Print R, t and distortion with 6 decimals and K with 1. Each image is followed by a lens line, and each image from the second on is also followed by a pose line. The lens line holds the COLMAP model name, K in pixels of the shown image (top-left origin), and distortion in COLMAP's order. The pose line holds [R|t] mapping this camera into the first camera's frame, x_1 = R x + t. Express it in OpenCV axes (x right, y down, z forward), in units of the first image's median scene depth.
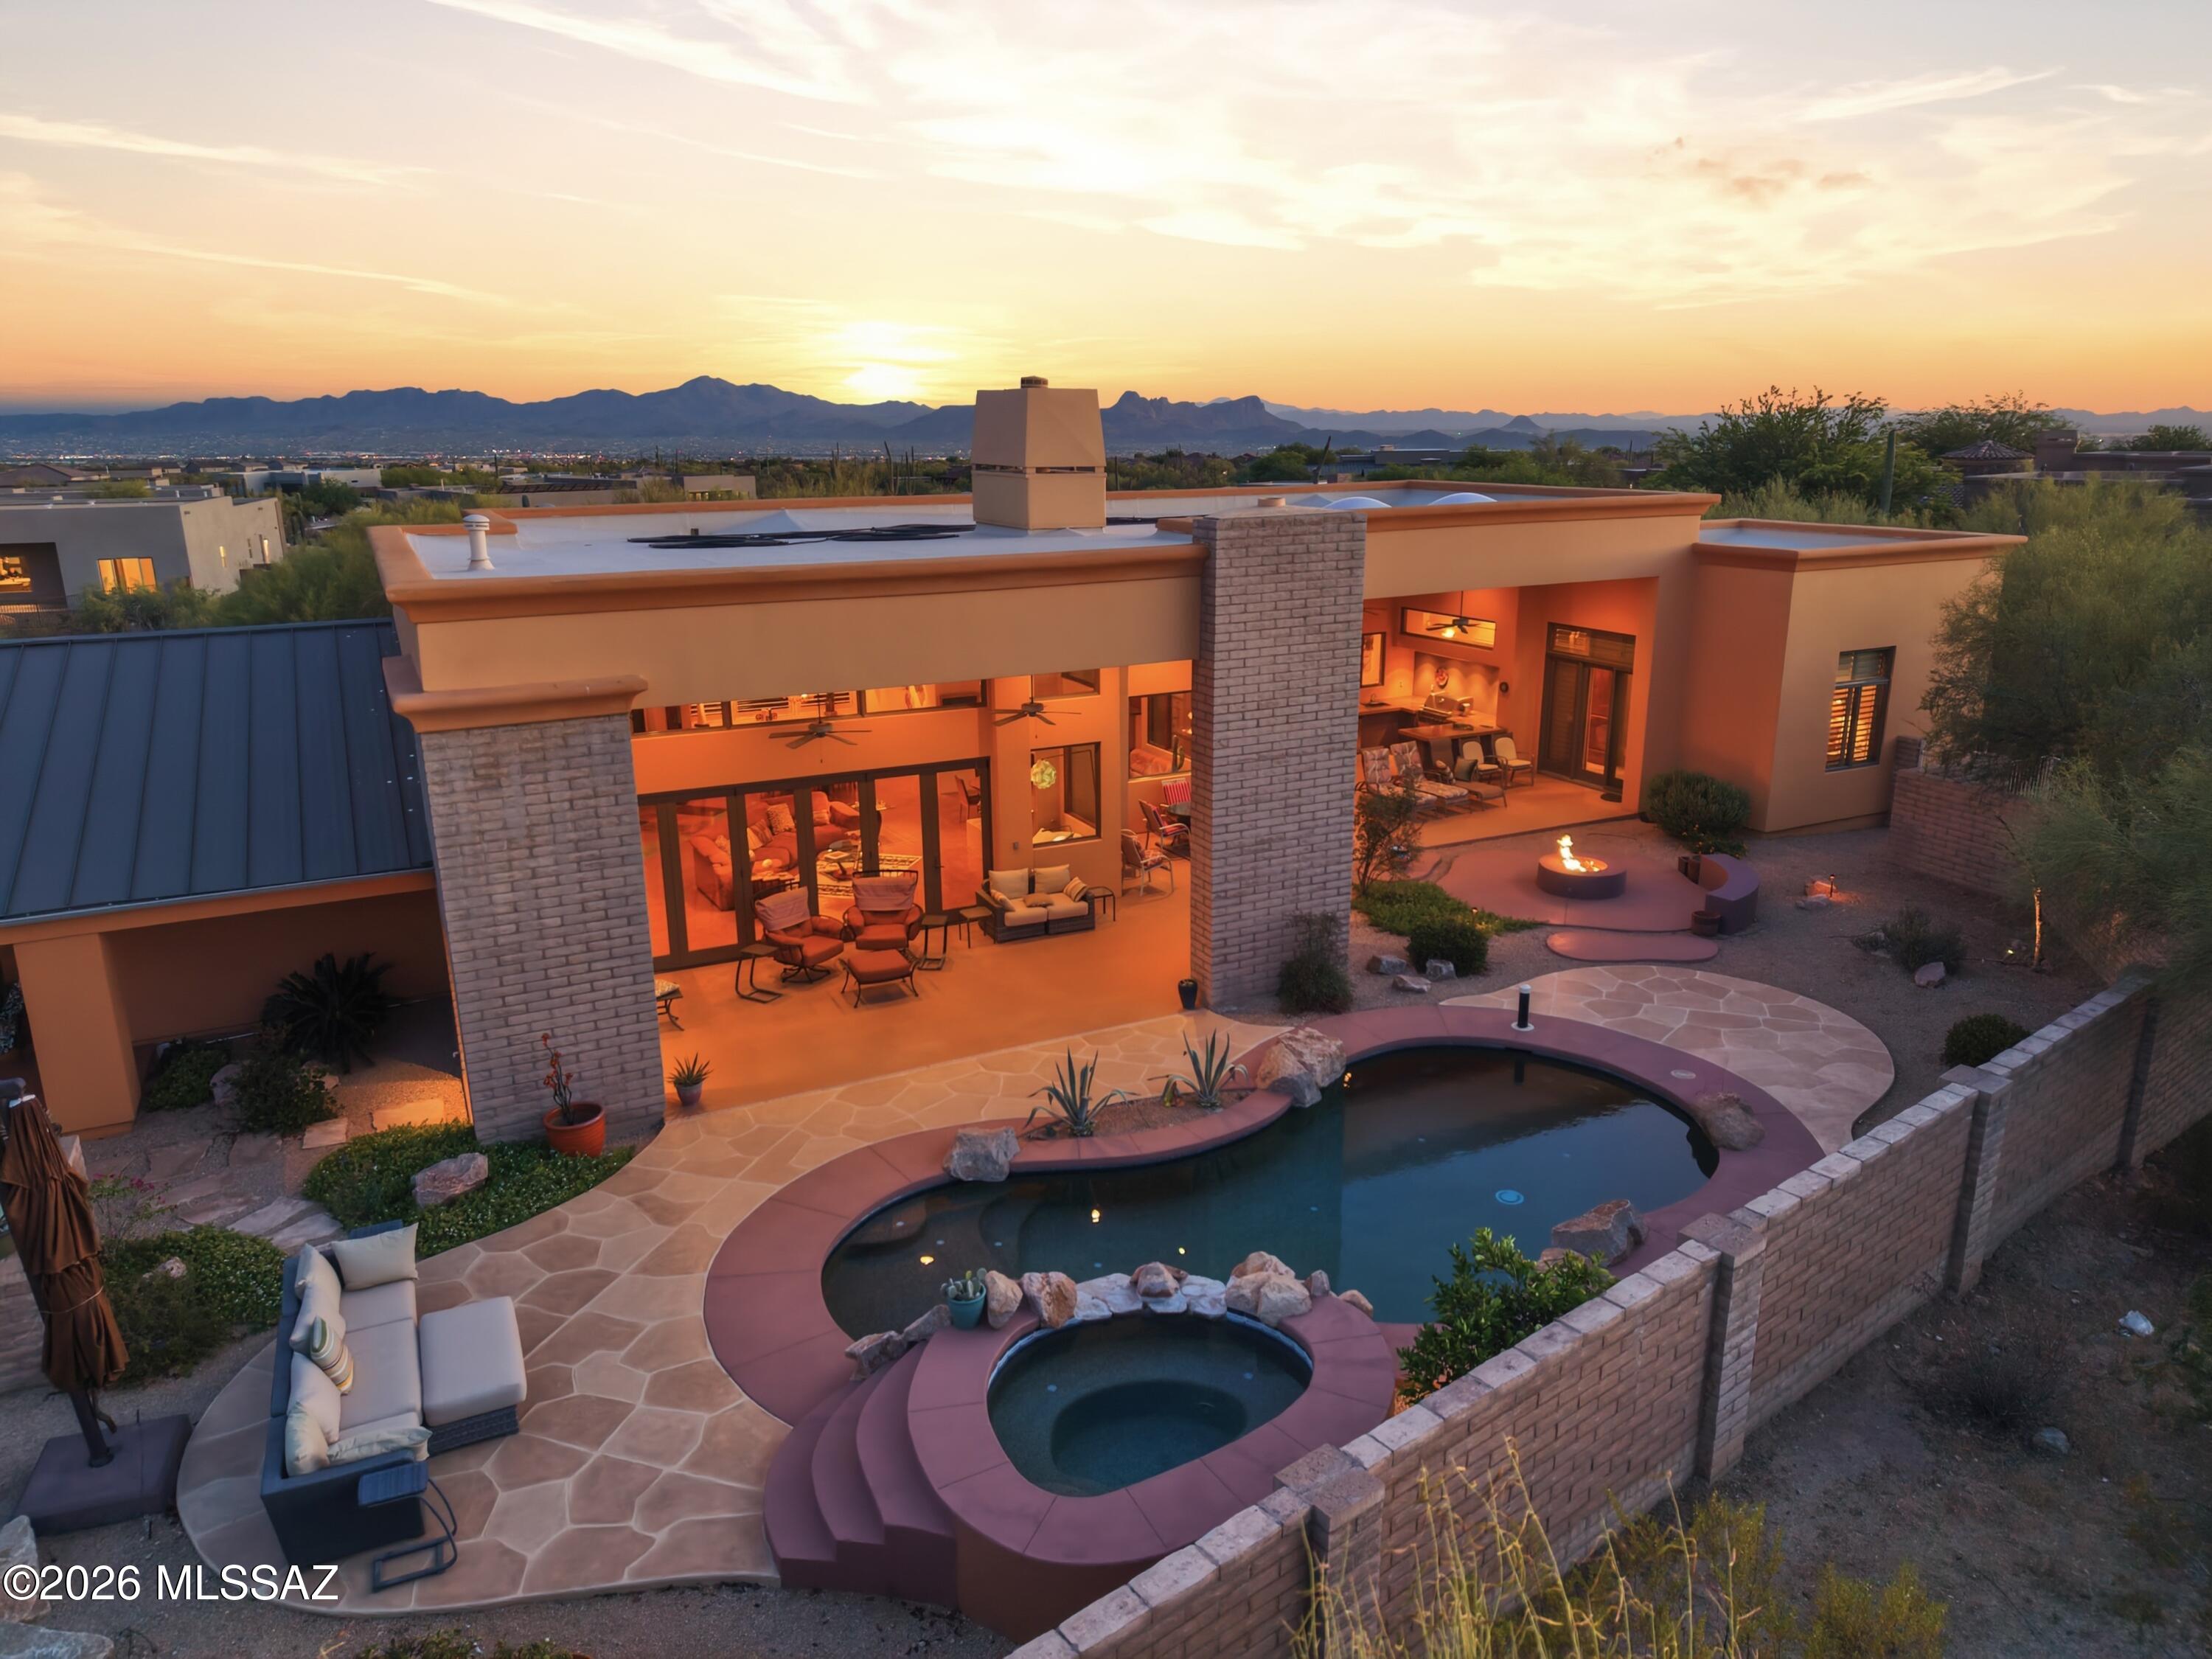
lens RADIAL K [[1458.3, 0, 1099.8], [0, 1458.3, 839.7], [0, 0, 1]] dist [0.027818, -0.020164]
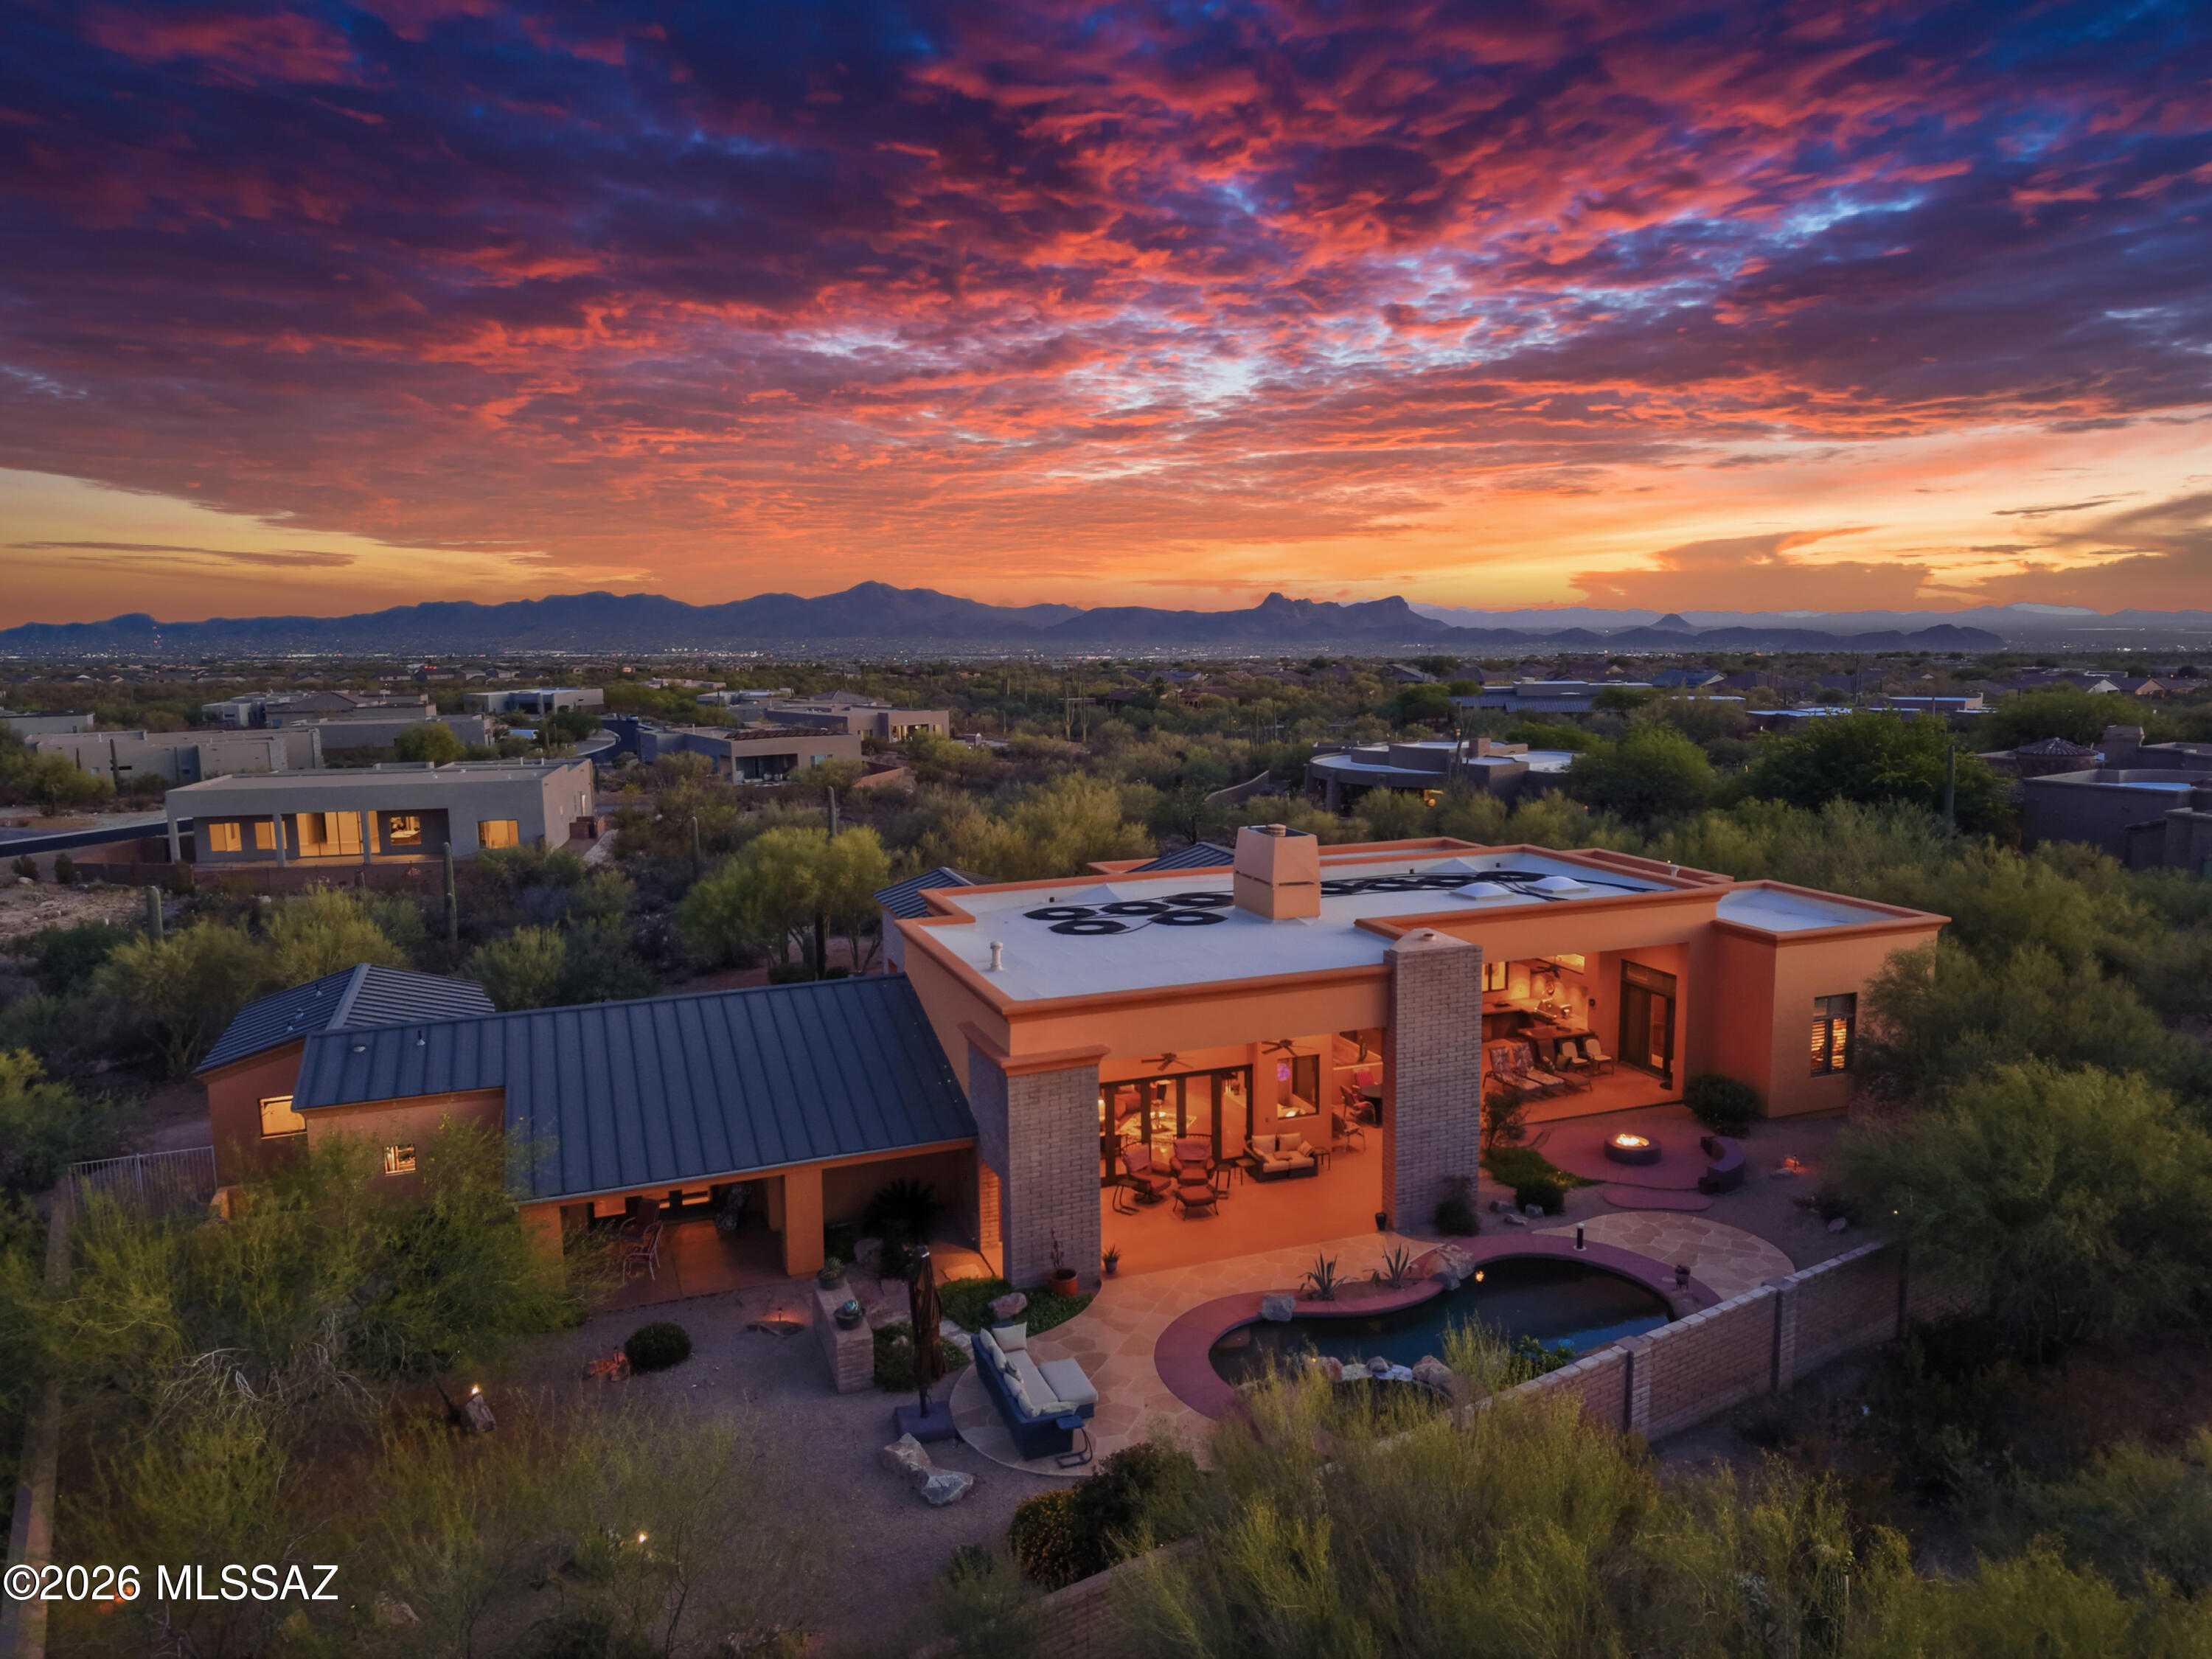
lens RADIAL K [[1458.3, 0, 1101.3], [0, 1458.3, 816.2], [0, 0, 1]] dist [0.027818, -0.020164]
pose [[0.995206, 0.010848, -0.097195, -0.084115], [-0.024933, 0.989132, -0.144898, -0.085739], [0.094567, 0.146626, 0.984661, -0.635963]]
